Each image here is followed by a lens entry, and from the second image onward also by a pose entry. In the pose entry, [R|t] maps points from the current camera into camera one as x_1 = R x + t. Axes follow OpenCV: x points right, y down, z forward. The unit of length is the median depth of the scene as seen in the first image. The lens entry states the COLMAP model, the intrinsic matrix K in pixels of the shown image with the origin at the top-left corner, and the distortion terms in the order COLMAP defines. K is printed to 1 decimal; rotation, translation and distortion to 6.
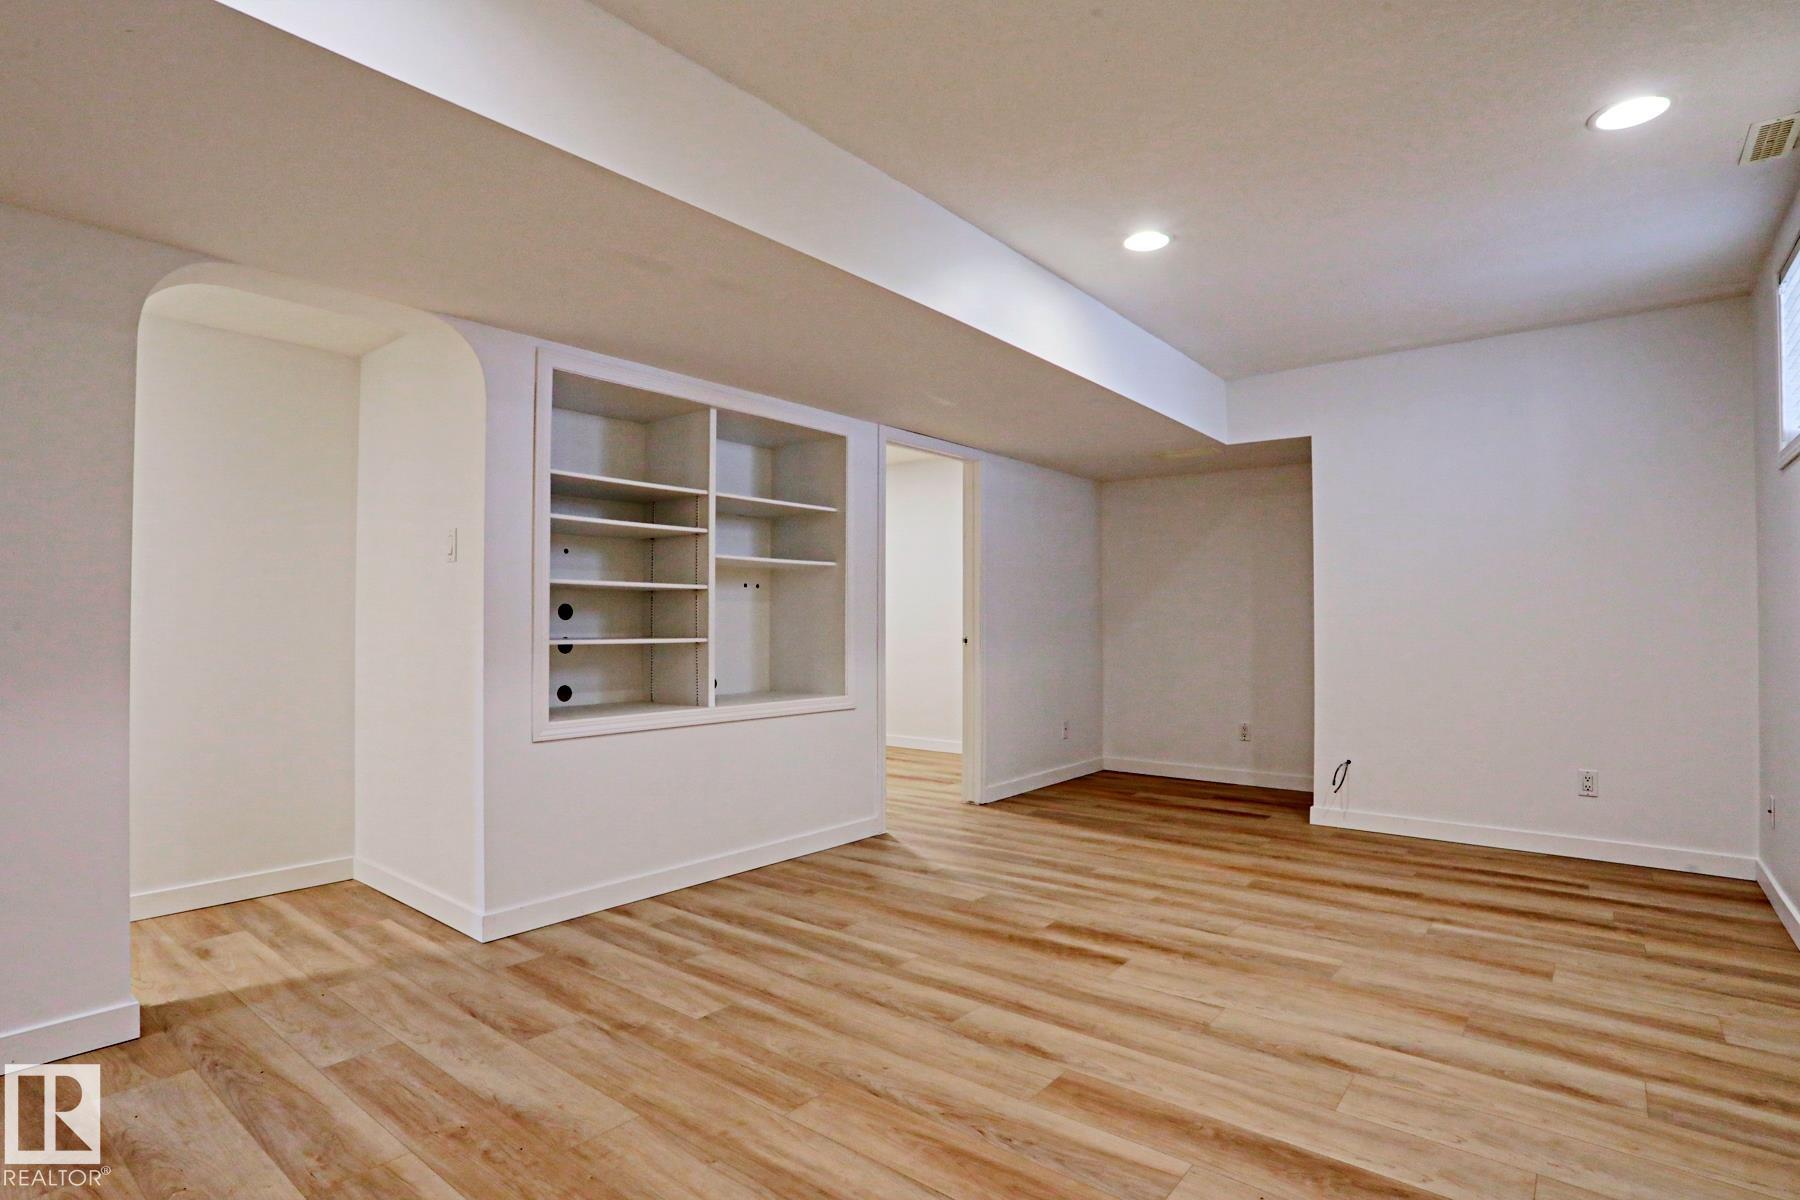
lens RADIAL K [[912.8, 0, 900.0], [0, 912.8, 600.0], [0, 0, 1]] dist [-0.072023, 0.031529]
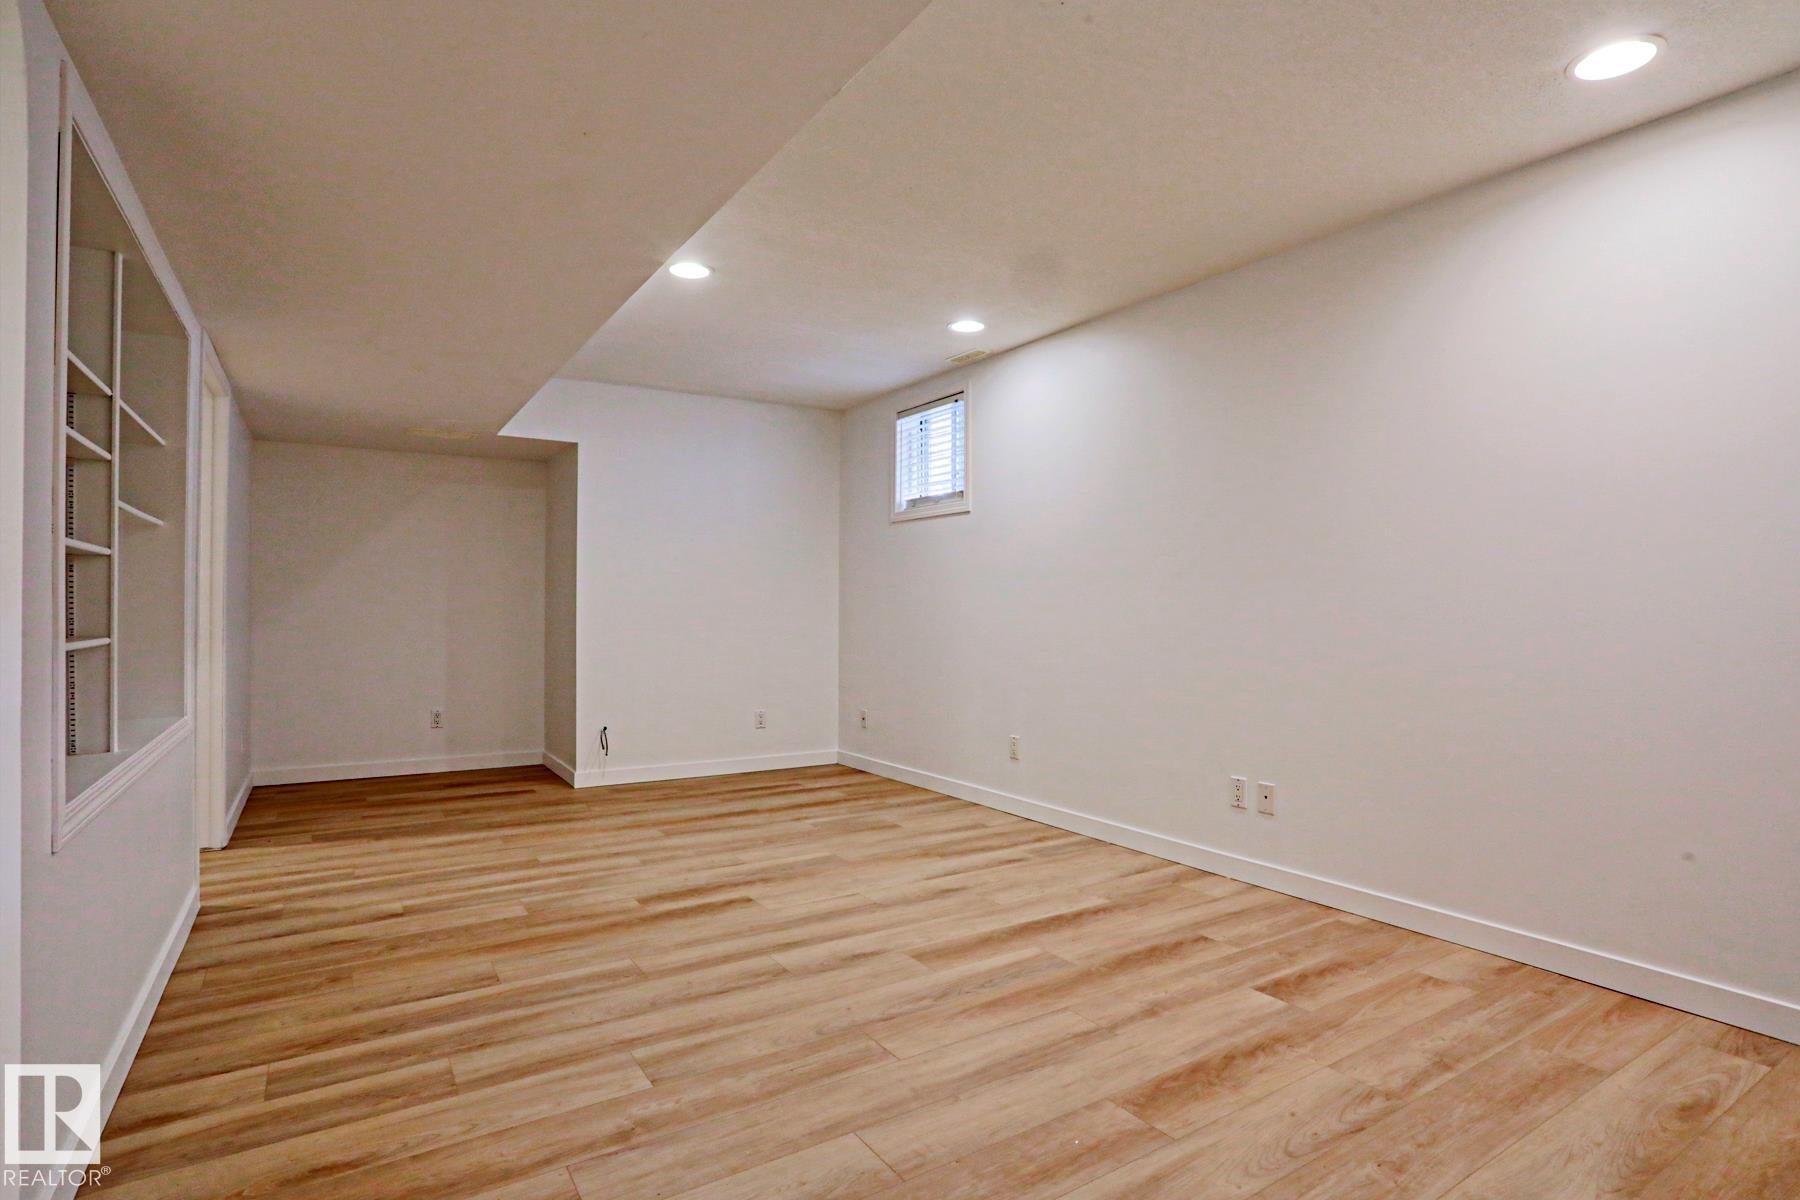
lens RADIAL K [[888.8, 0, 900.0], [0, 888.8, 600.0], [0, 0, 1]] dist [-0.066216, 0.029377]
pose [[0.314186, 0.011291, 0.949294, -0.751763], [-0.027656, 0.999614, -0.002736, 0.007001], [-0.948959, -0.025394, 0.314377, 0.434200]]
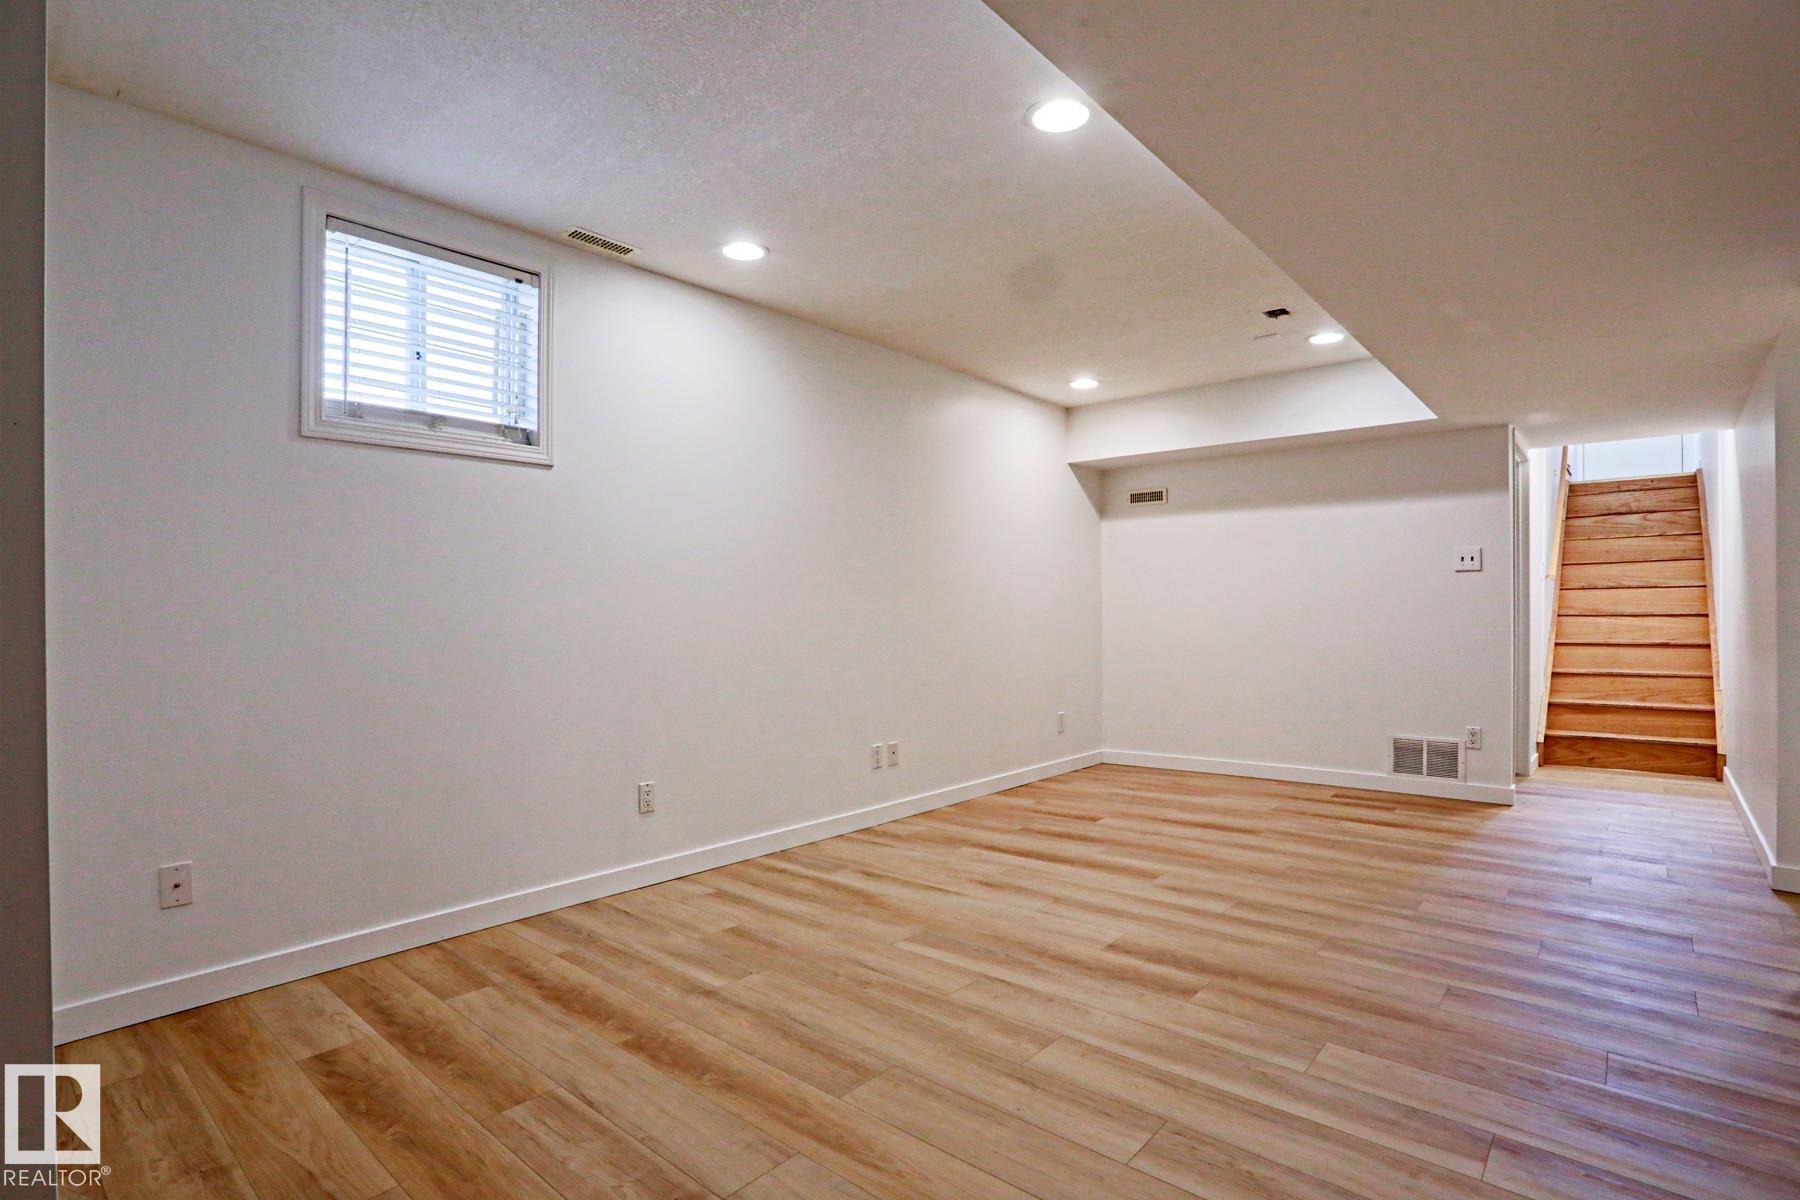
lens RADIAL K [[888.8, 0, 900.0], [0, 888.8, 600.0], [0, 0, 1]] dist [-0.066216, 0.029377]
pose [[-0.999319, 0.006717, 0.036294, 0.423881], [0.005157, 0.999066, -0.042896, 0.045743], [-0.036549, -0.042680, -0.998420, 1.920343]]
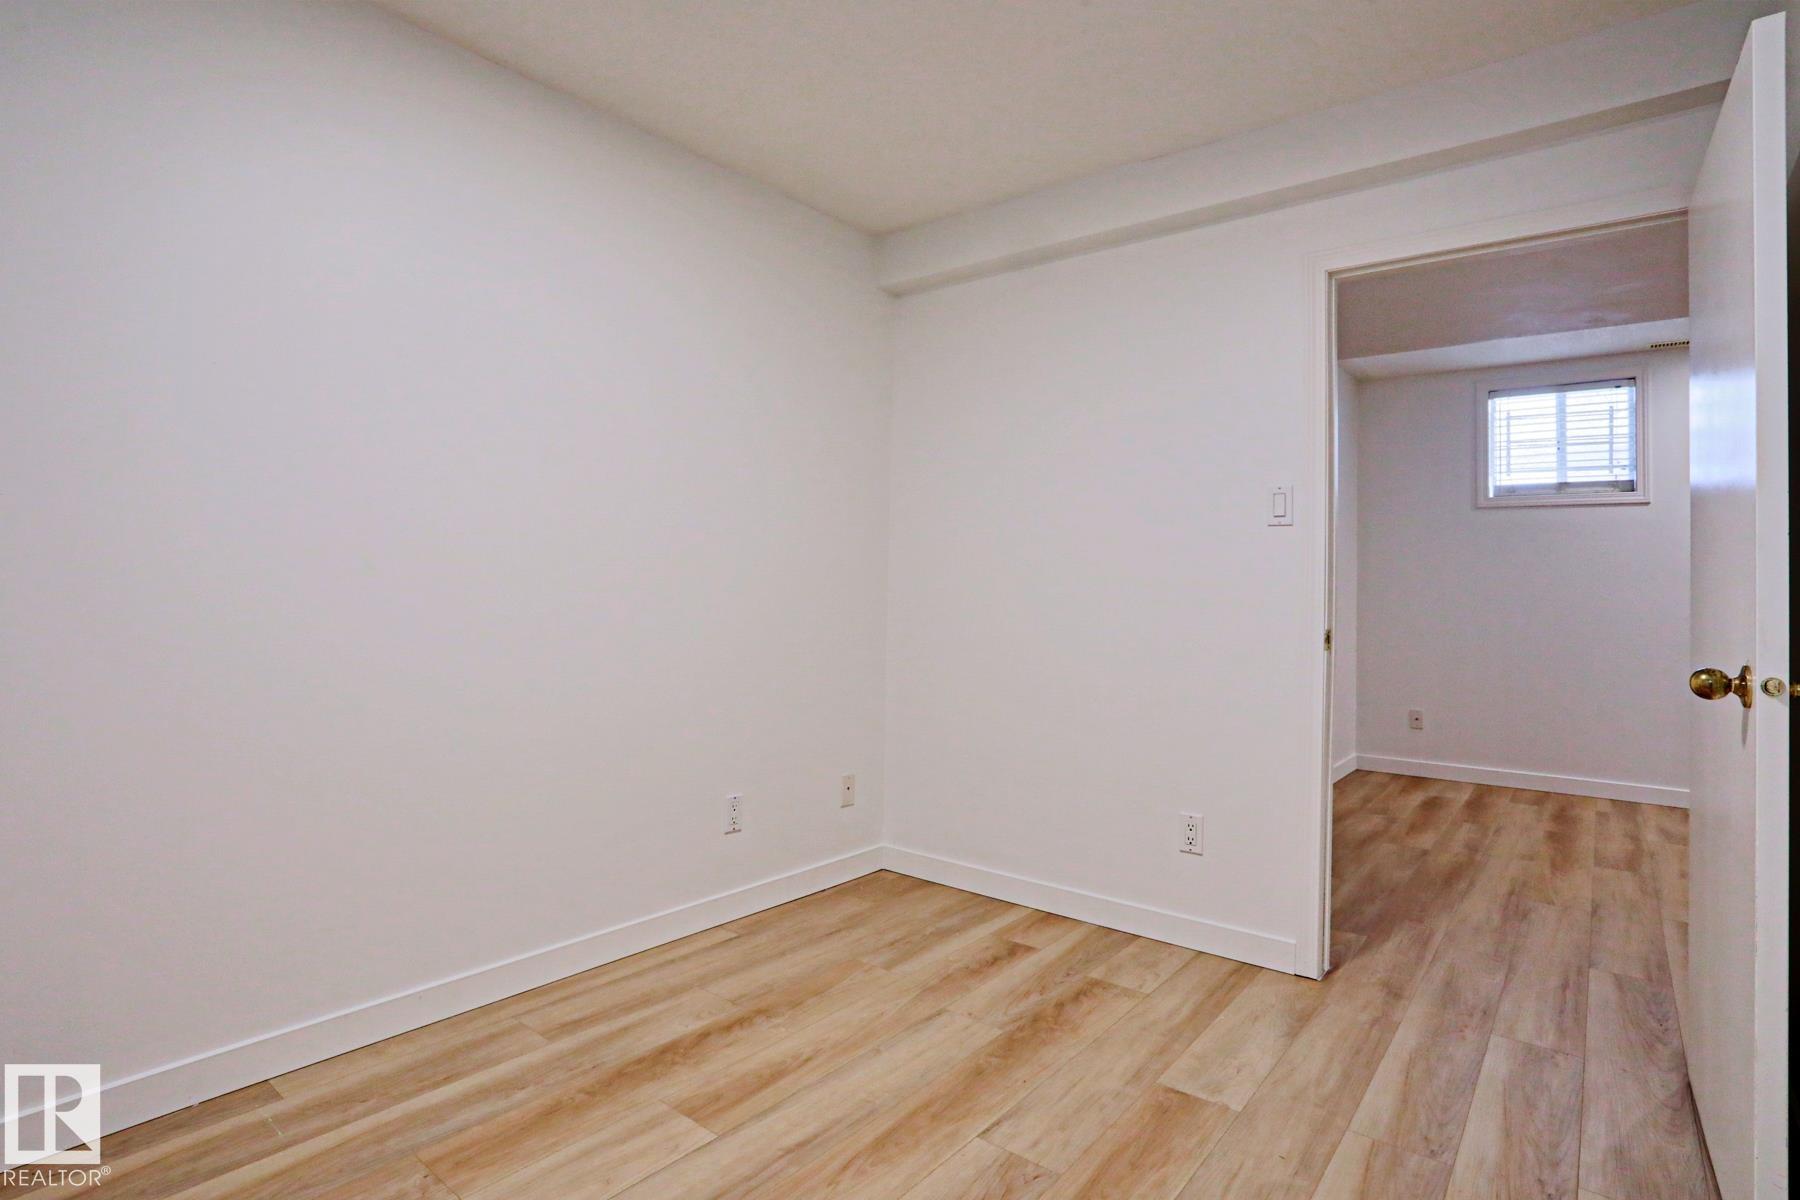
lens RADIAL K [[912.8, 0, 900.0], [0, 912.8, 600.0], [0, 0, 1]] dist [-0.072023, 0.031529]
pose [[-0.009088, -0.003991, 0.999951, -0.722934], [-0.039712, 0.999205, 0.003627, 0.058355], [-0.999170, -0.039677, -0.009240, 2.245951]]
